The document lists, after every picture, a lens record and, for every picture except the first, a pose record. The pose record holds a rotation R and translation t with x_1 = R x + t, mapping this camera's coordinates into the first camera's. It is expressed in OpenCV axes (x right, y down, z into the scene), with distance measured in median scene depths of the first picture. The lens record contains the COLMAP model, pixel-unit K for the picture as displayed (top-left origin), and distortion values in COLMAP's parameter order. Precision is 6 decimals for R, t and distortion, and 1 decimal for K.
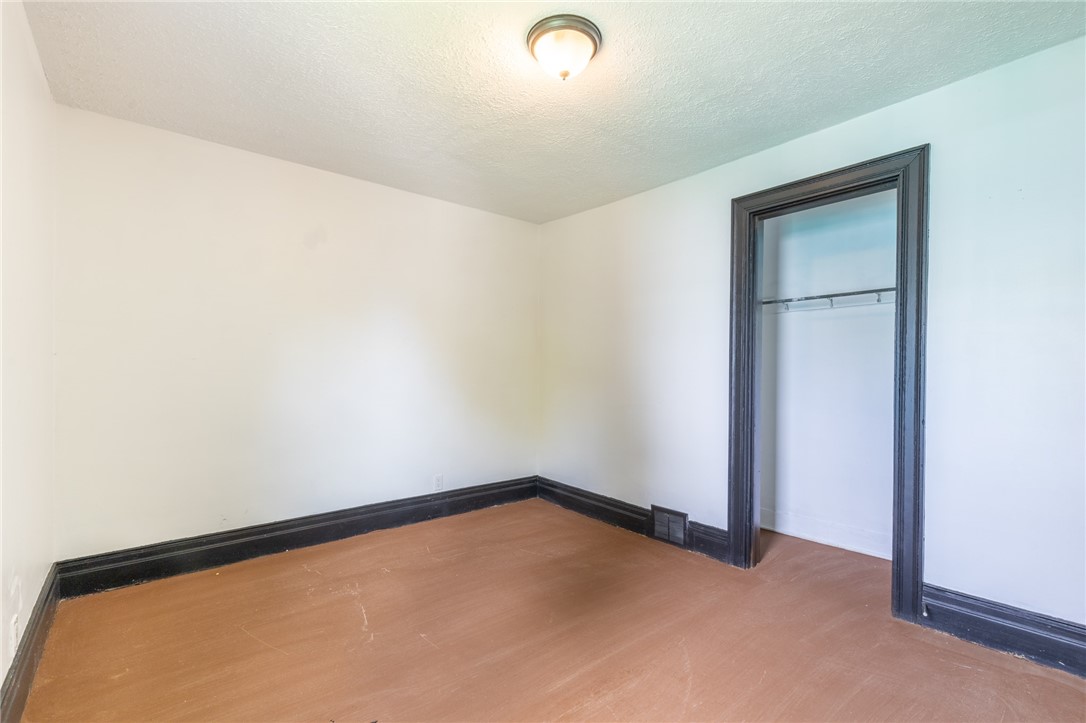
lens RADIAL K [[487.1, 0, 536.1], [0, 487.1, 365.3], [0, 0, 1]] dist [0.009853, -0.000300]
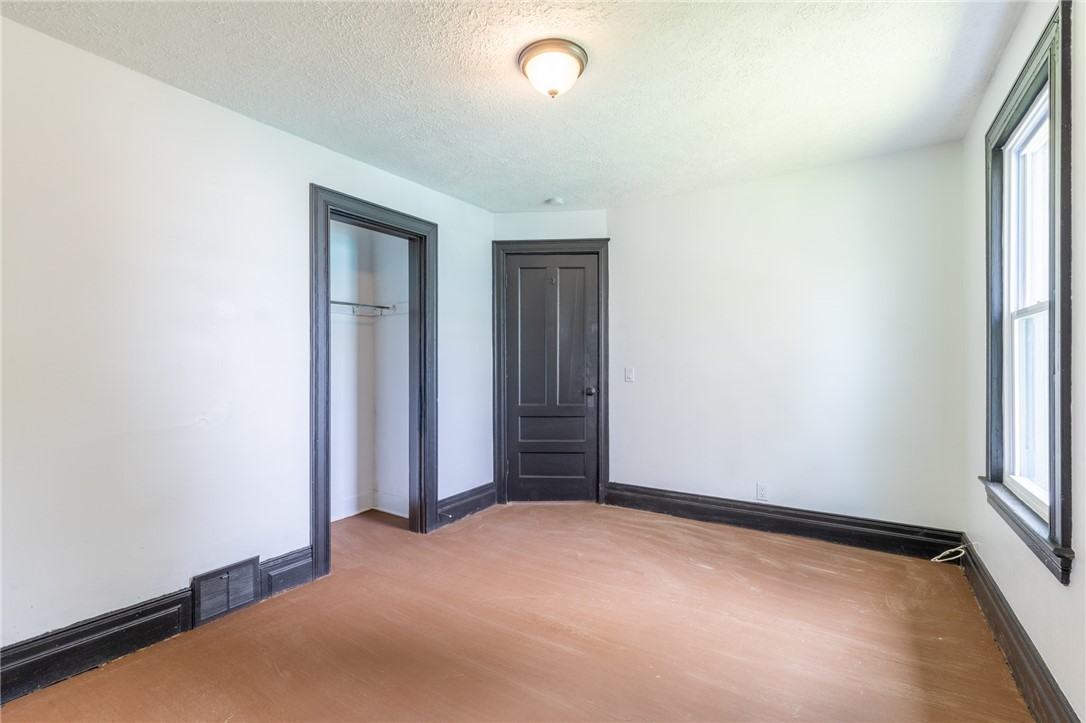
lens RADIAL K [[487.1, 0, 557.1], [0, 487.1, 365.0], [0, 0, 1]] dist [0.009853, -0.000300]
pose [[-0.316185, -0.005758, 0.948680, -0.655740], [0.000131, 0.999981, 0.006113, -0.003738], [-0.948698, 0.002057, -0.316178, 0.904647]]
